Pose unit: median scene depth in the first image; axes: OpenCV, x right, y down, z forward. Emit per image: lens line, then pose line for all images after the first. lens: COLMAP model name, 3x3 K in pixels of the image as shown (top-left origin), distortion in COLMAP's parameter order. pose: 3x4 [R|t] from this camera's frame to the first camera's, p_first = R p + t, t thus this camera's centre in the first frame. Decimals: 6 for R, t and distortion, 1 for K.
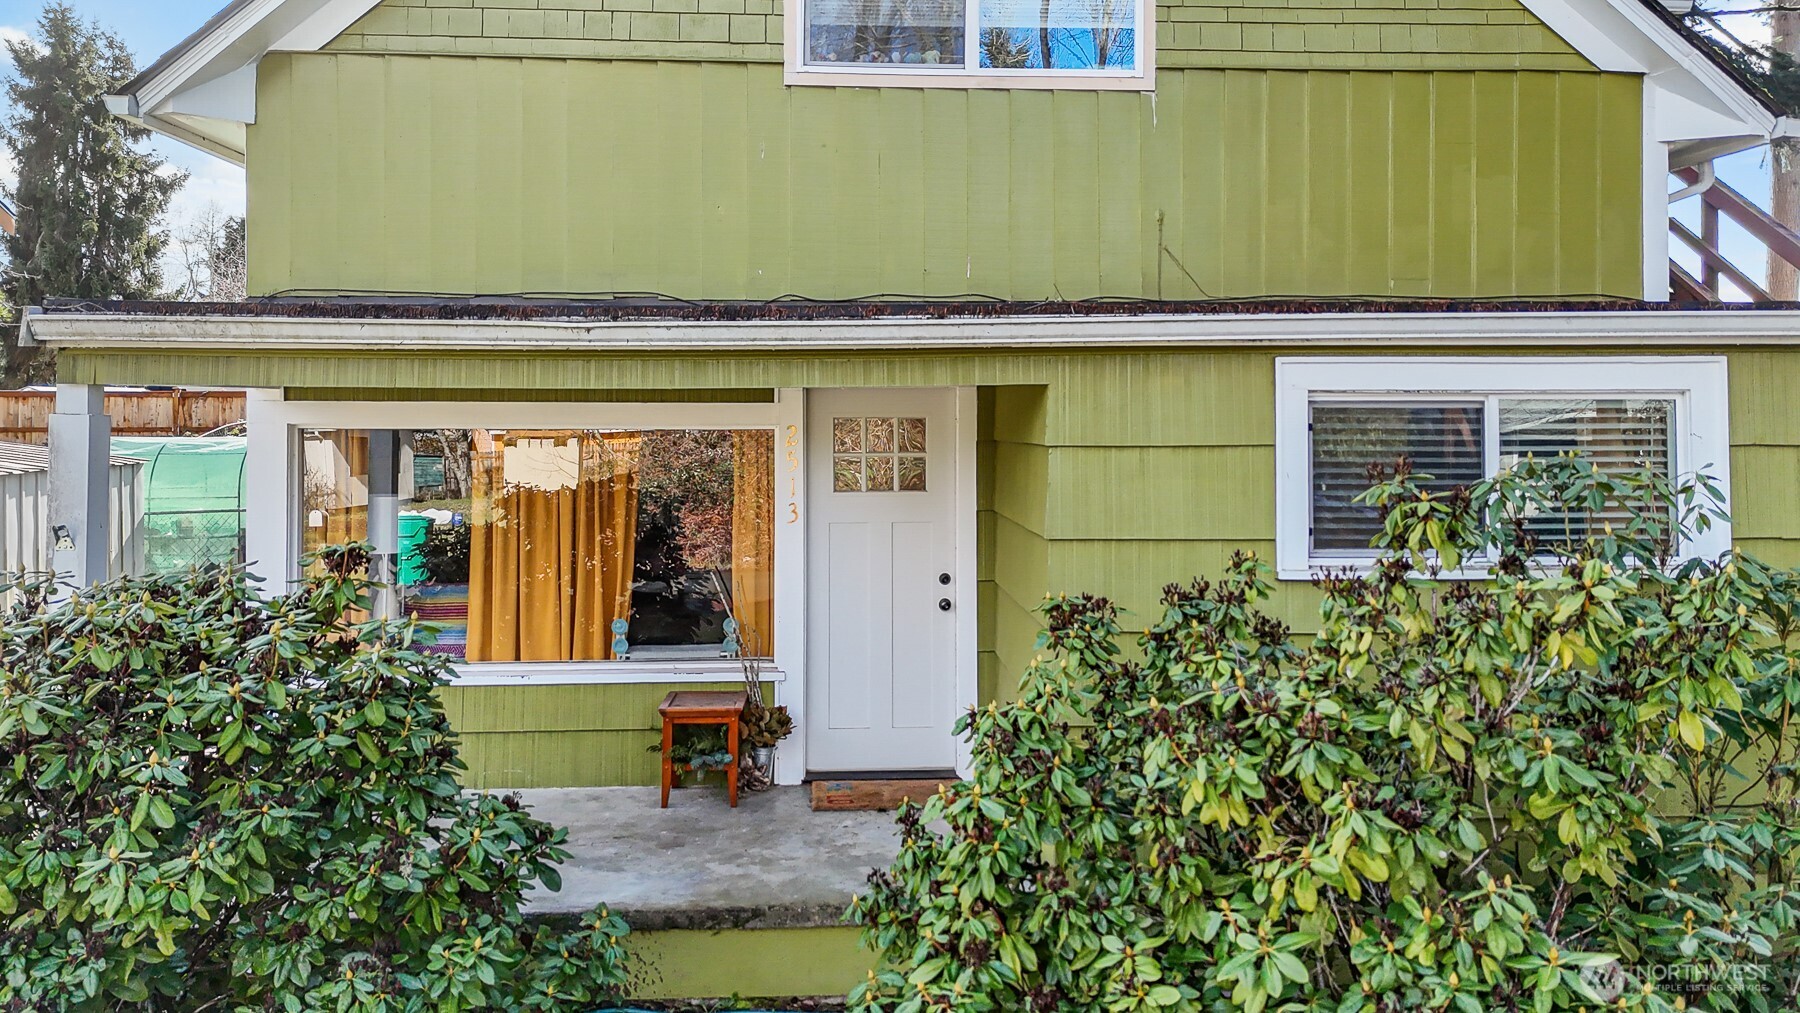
lens RADIAL K [[1350.5, 0, 908.1], [0, 1350.5, 394.7], [0, 0, 1]] dist [0.017841, 0.001088]
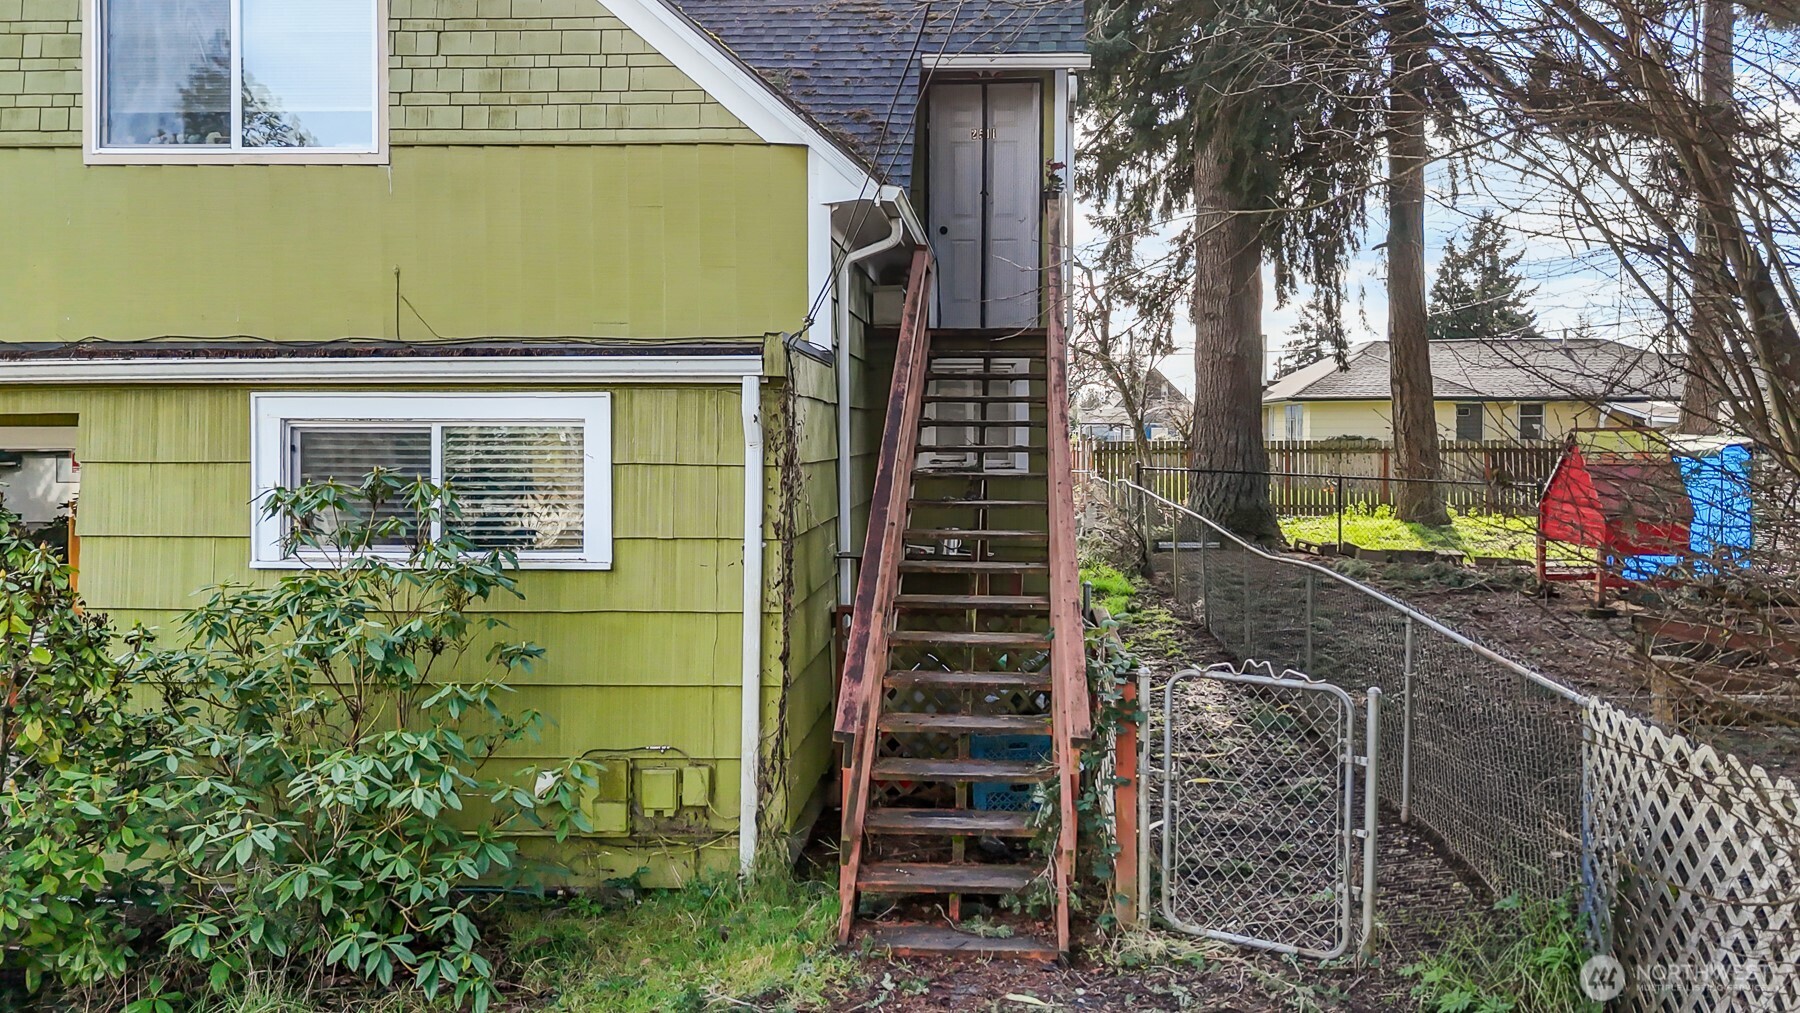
lens RADIAL K [[1406.9, 0, 943.3], [0, 1406.9, 464.2], [0, 0, 1]] dist [0.085775, -0.113805]
pose [[0.993854, 0.005898, -0.110539, 0.809410], [-0.002070, 0.999395, 0.034705, -0.006008], [0.110677, -0.034263, 0.993266, -0.197820]]
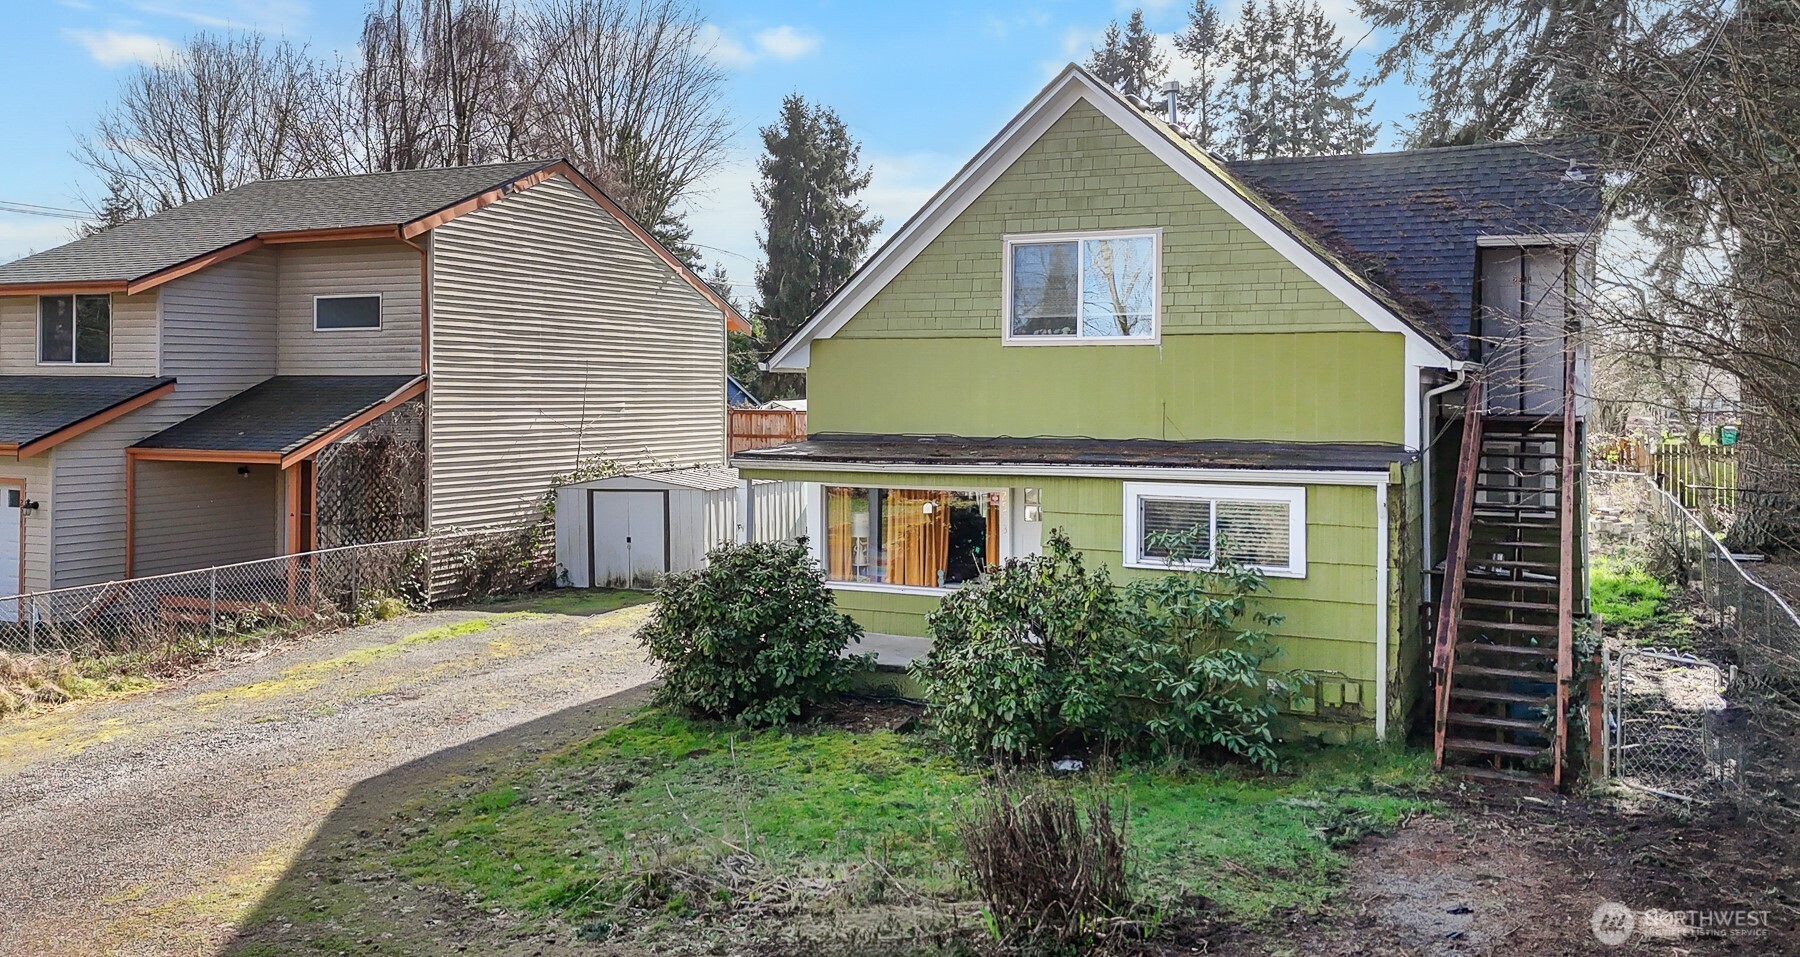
lens RADIAL K [[1448.3, 0, 904.2], [0, 1448.3, 397.5], [0, 0, 1]] dist [0.096142, -0.115737]
pose [[0.880524, 0.006243, -0.473960, 0.932921], [0.000936, 0.999888, 0.014909, -0.176209], [0.474000, -0.013571, 0.880420, -1.266466]]
